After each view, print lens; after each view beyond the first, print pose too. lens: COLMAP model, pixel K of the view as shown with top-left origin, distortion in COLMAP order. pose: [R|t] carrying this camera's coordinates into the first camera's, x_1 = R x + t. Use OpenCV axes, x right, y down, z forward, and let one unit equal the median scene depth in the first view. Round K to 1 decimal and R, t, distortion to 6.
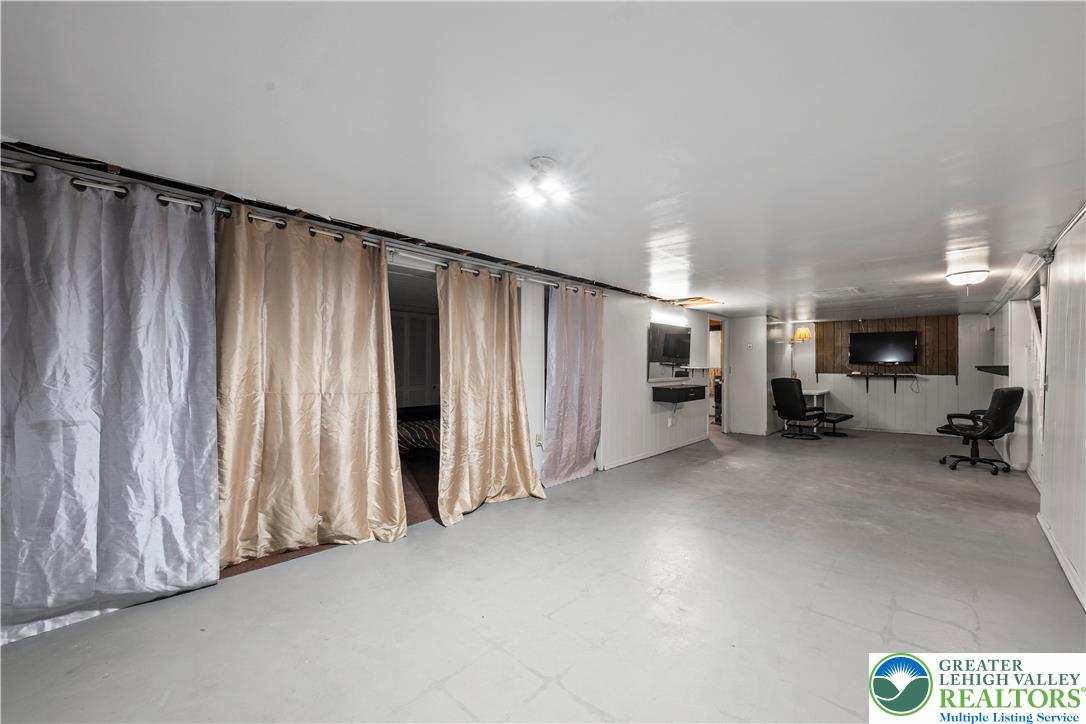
lens RADIAL K [[431.6, 0, 533.2], [0, 431.6, 365.6], [0, 0, 1]] dist [-0.002386, 0.000114]
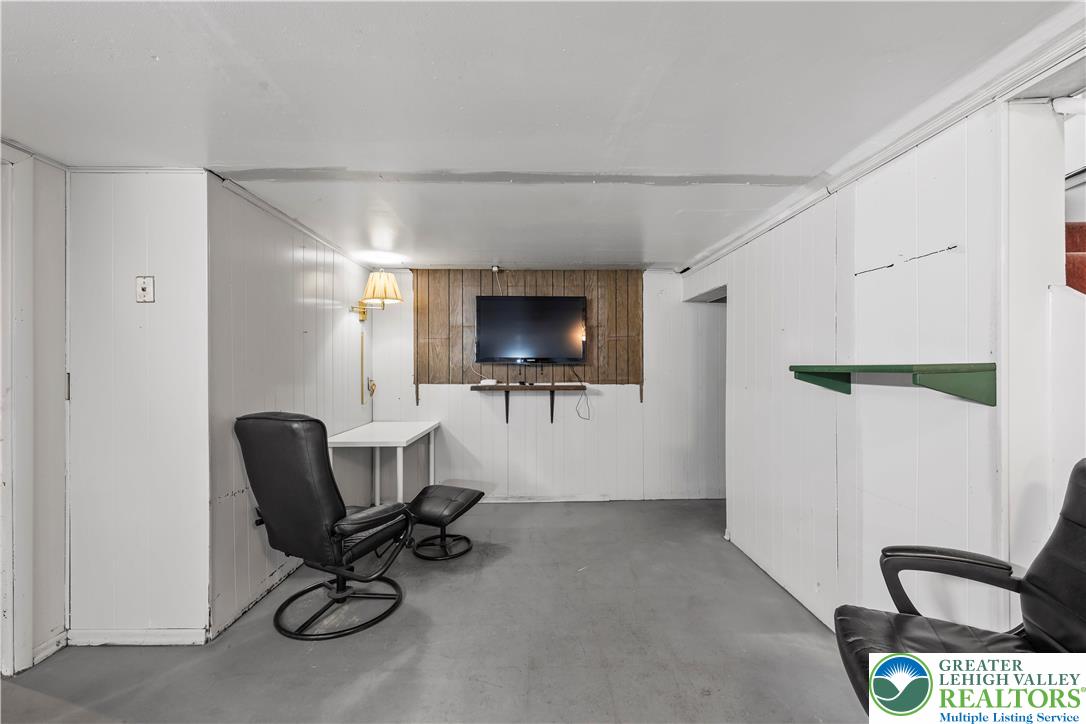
lens RADIAL K [[431.6, 0, 541.8], [0, 431.6, 366.0], [0, 0, 1]] dist [-0.002386, 0.000114]
pose [[0.705546, -0.001197, 0.708663, 0.484591], [0.001799, 0.999998, -0.000103, 0.000169], [-0.708662, 0.001348, 0.705547, 0.663790]]
